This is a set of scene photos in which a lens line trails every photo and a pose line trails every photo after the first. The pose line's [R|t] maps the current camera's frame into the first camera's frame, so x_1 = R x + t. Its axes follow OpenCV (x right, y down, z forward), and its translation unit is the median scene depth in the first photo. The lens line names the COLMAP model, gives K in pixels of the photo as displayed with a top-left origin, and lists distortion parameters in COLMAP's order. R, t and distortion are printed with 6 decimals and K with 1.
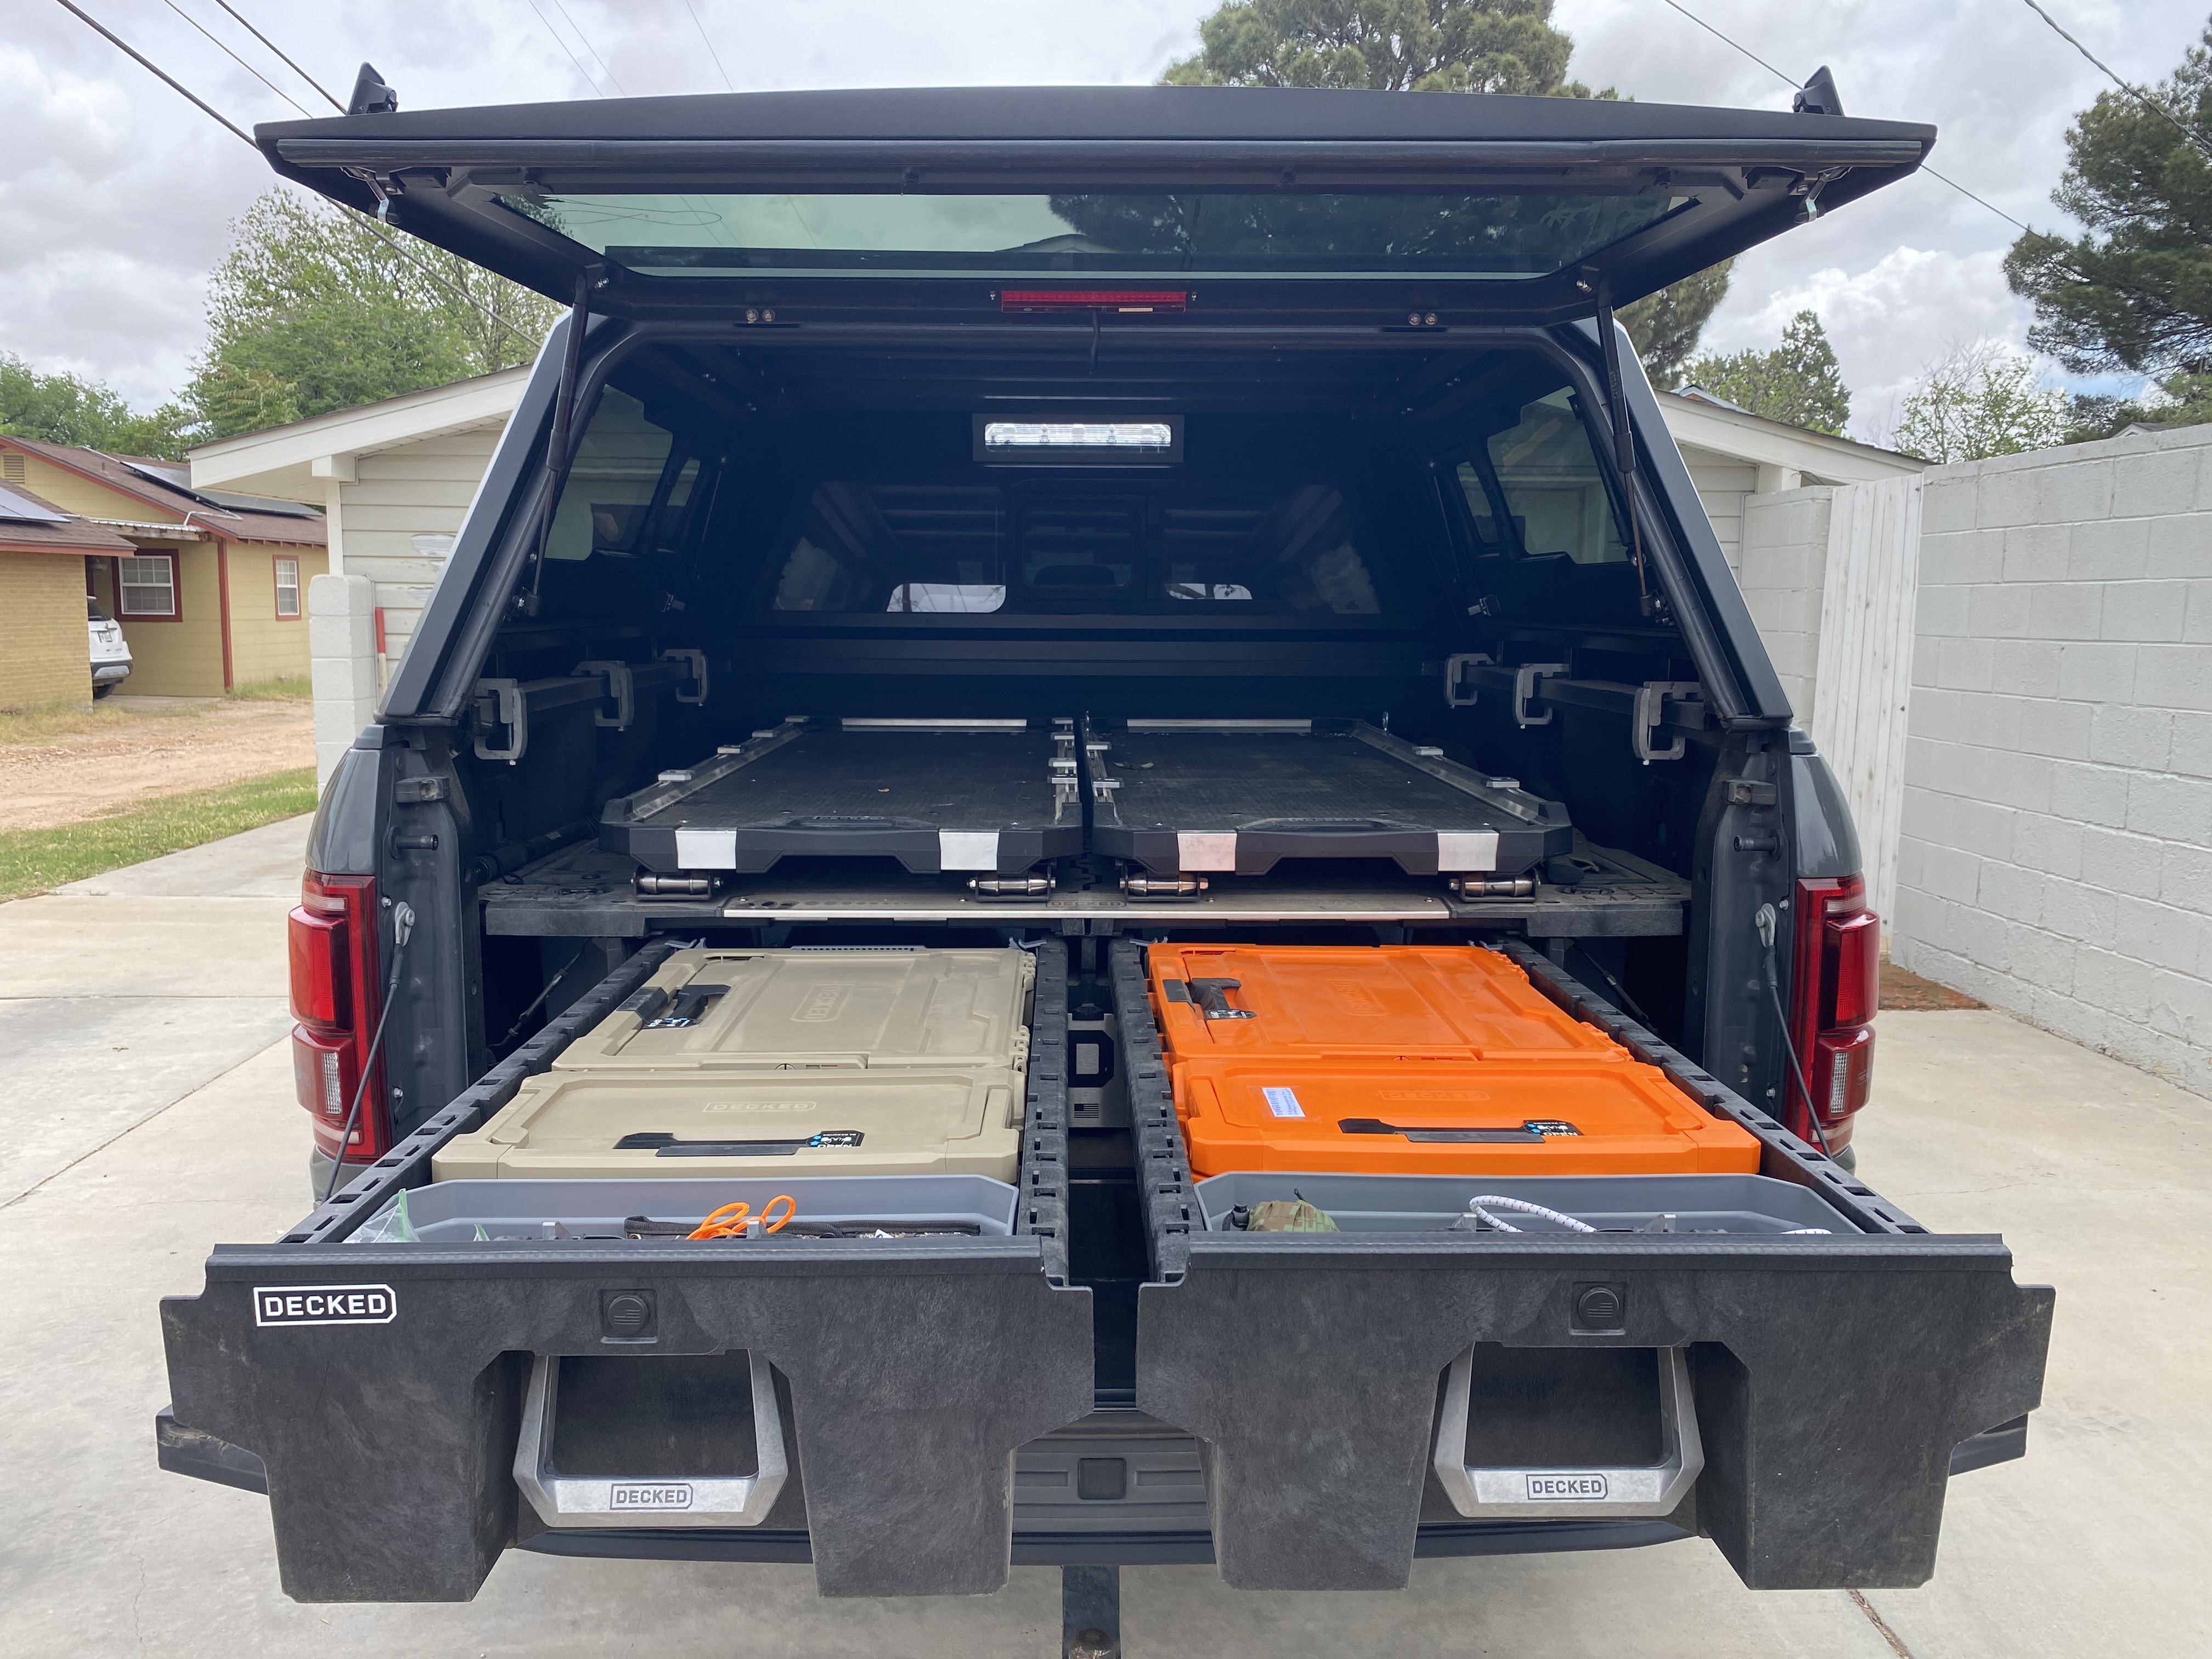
lens RADIAL K [[1705.9, 0, 1095.5], [0, 1705.9, 801.3], [0, 0, 1]] dist [0.019574, -0.011339]
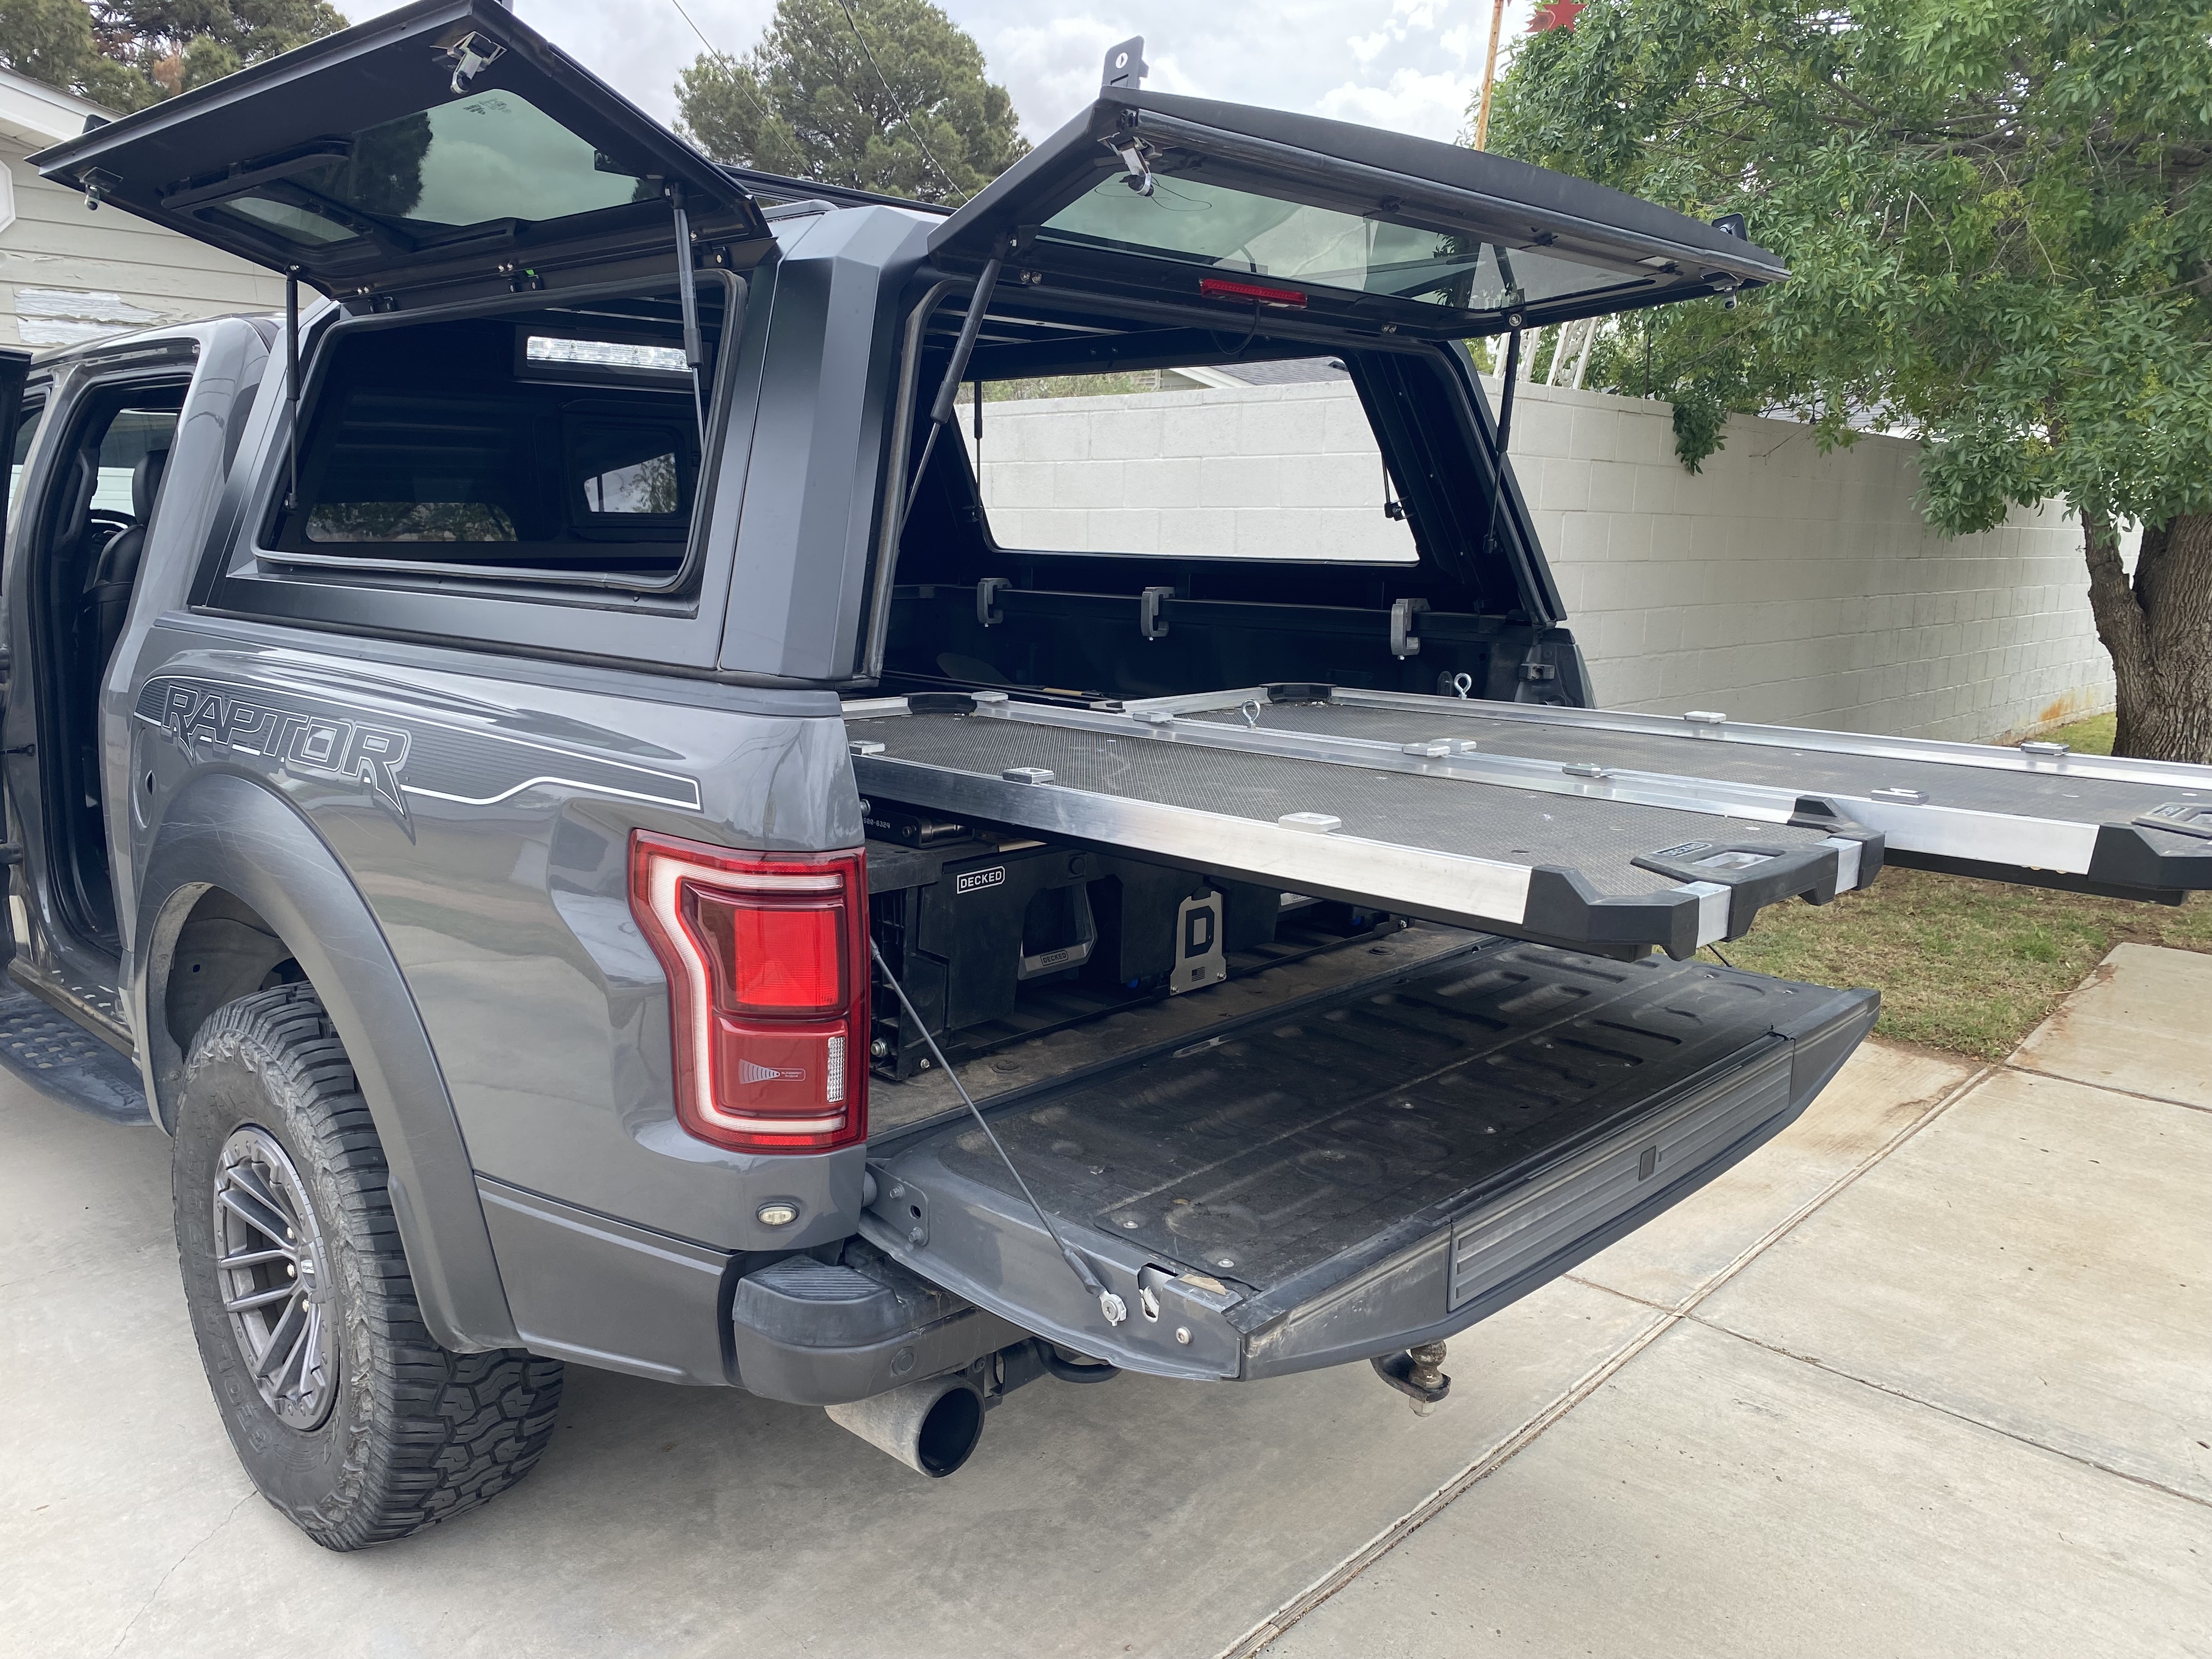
lens RADIAL K [[1712.0, 0, 1099.6], [0, 1712.0, 814.1], [0, 0, 1]] dist [0.016131, -0.005674]
pose [[0.701494, -0.118387, 0.702773, -0.900054], [0.075316, 0.992899, 0.092081, -0.046558], [-0.708684, -0.011664, 0.705429, 0.208420]]
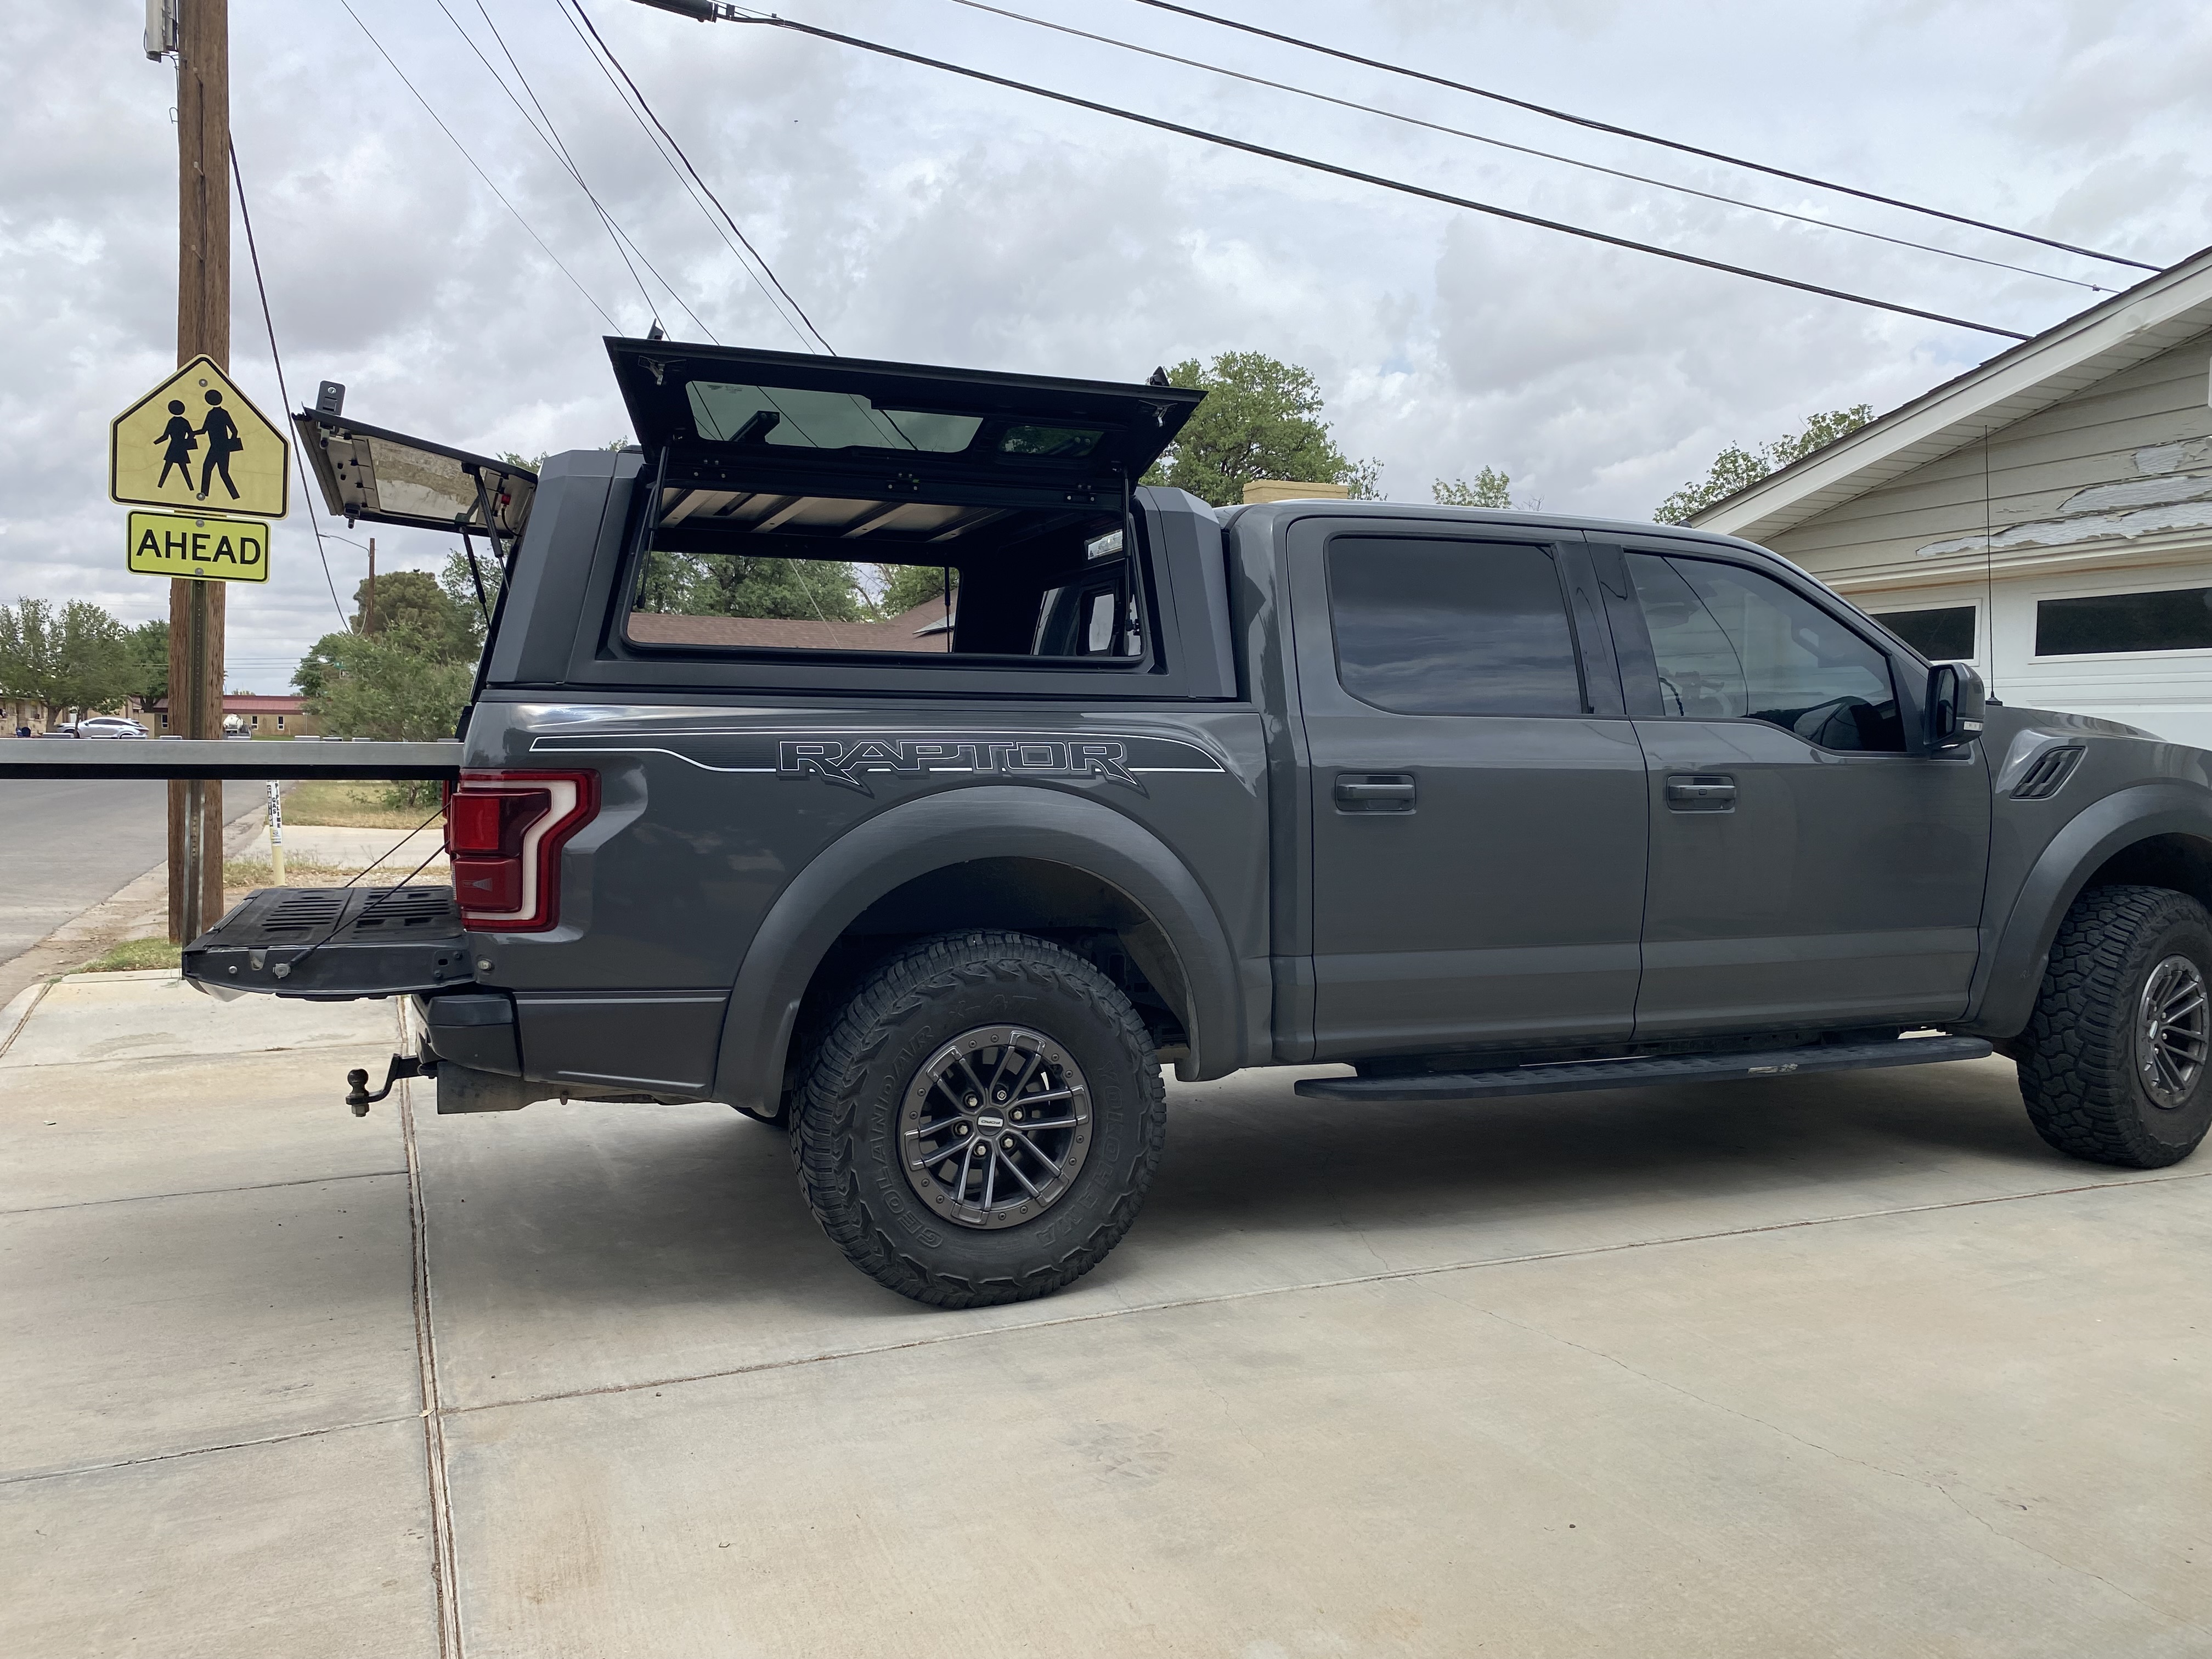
lens RADIAL K [[1712.0, 0, 1099.6], [0, 1712.0, 814.1], [0, 0, 1]] dist [0.016131, -0.005674]
pose [[0.338603, 0.036078, -0.940237, 2.167675], [-0.115921, 0.993252, -0.003634, 0.012315], [0.933761, 0.110224, 0.340500, 0.925974]]
